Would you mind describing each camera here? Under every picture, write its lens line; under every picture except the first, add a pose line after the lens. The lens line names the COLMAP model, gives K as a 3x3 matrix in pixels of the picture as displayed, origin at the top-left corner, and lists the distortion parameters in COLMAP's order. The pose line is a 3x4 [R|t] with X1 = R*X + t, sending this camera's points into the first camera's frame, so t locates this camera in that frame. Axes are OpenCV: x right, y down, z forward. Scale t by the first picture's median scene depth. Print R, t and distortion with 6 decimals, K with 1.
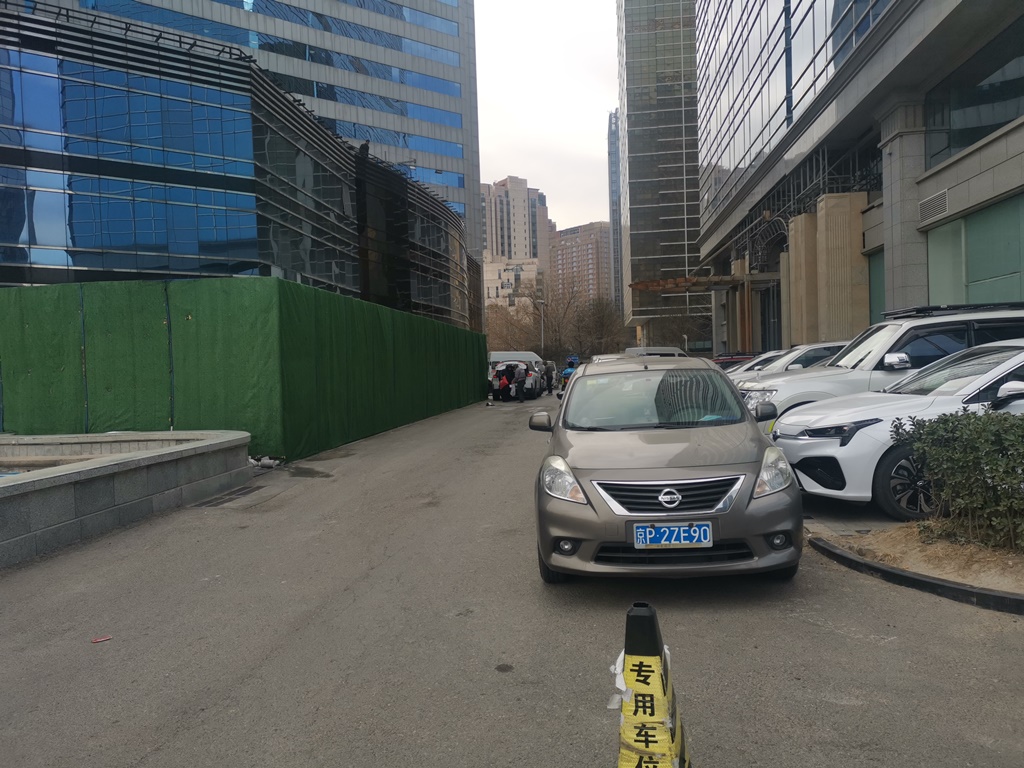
lens RADIAL K [[794.2, 0, 511.3], [0, 794.2, 385.4], [0, 0, 1]] dist [0.003828, 0.002103]
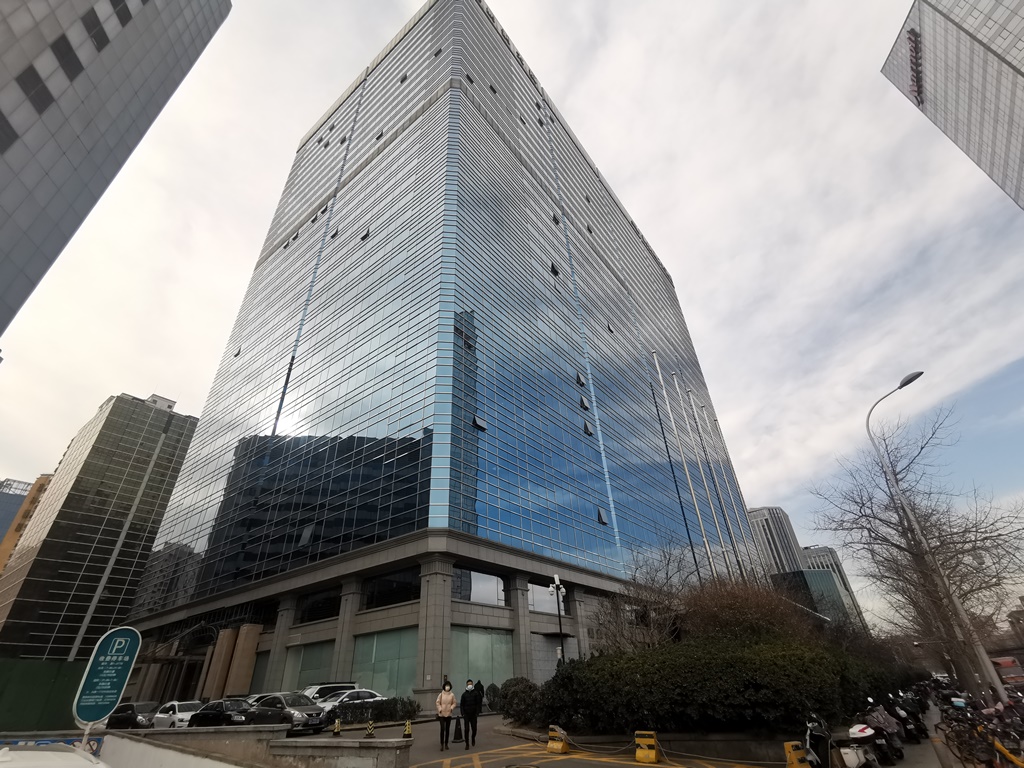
lens RADIAL K [[469.0, 0, 513.1], [0, 469.0, 382.3], [0, 0, 1]] dist [0.001668, 0.000248]
pose [[0.528372, 0.470972, 0.706405, -0.673347], [0.054649, 0.811439, -0.581876, 0.055496], [-0.847253, 0.346051, 0.403003, -0.676421]]
